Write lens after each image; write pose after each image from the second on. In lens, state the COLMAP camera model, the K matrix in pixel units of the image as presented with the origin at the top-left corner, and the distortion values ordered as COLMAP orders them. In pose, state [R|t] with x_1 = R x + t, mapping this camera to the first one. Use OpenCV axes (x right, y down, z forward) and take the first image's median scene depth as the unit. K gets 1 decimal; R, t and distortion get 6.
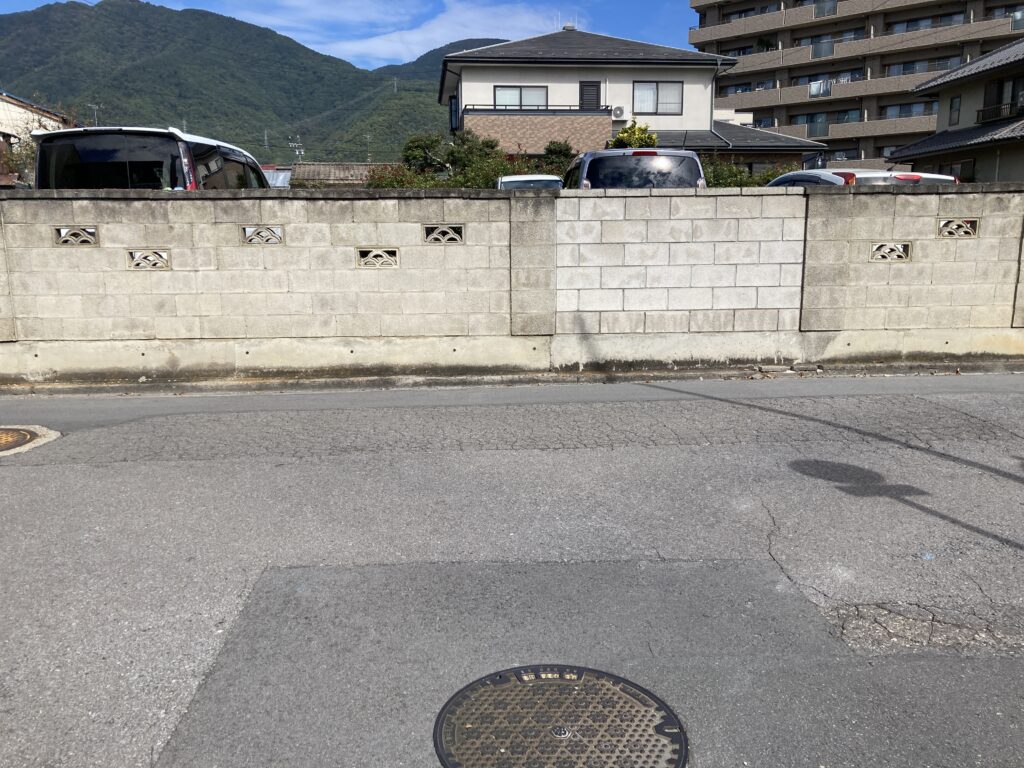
lens RADIAL K [[834.6, 0, 512.0], [0, 834.6, 384.0], [0, 0, 1]] dist [0.044714, -0.051305]
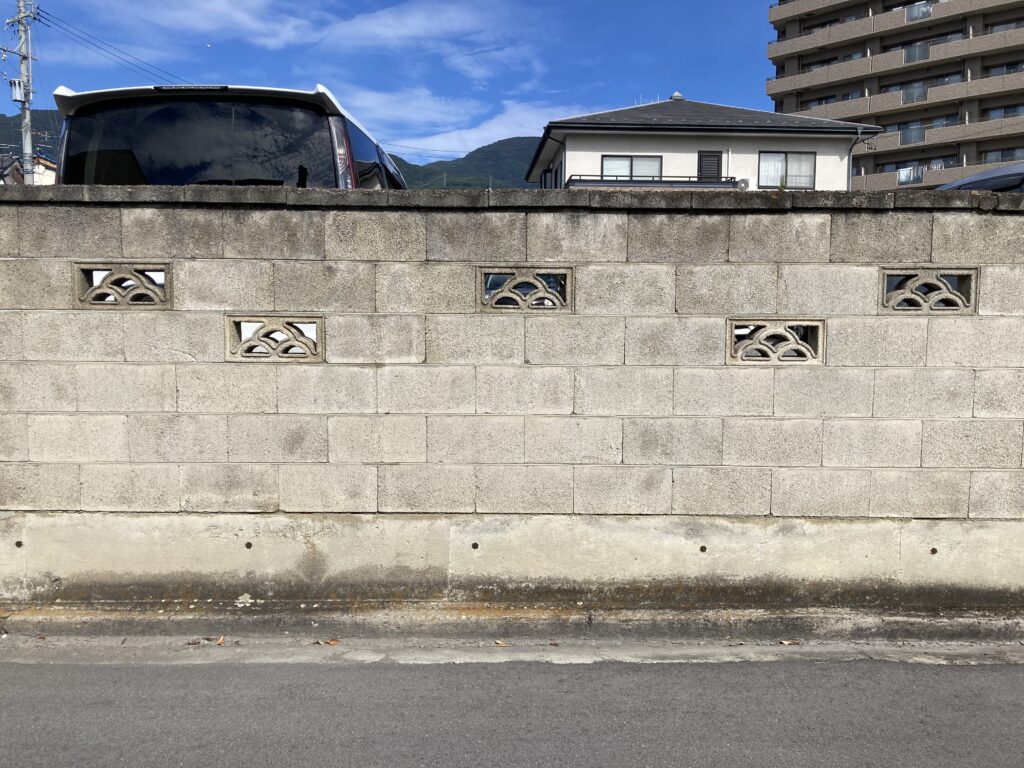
lens RADIAL K [[834.6, 0, 512.0], [0, 834.6, 384.0], [0, 0, 1]] dist [0.044714, -0.051305]
pose [[0.998749, 0.018927, -0.046275, -0.279994], [-0.023655, 0.994311, -0.103852, -0.078817], [0.044046, 0.104817, 0.993516, 0.551292]]
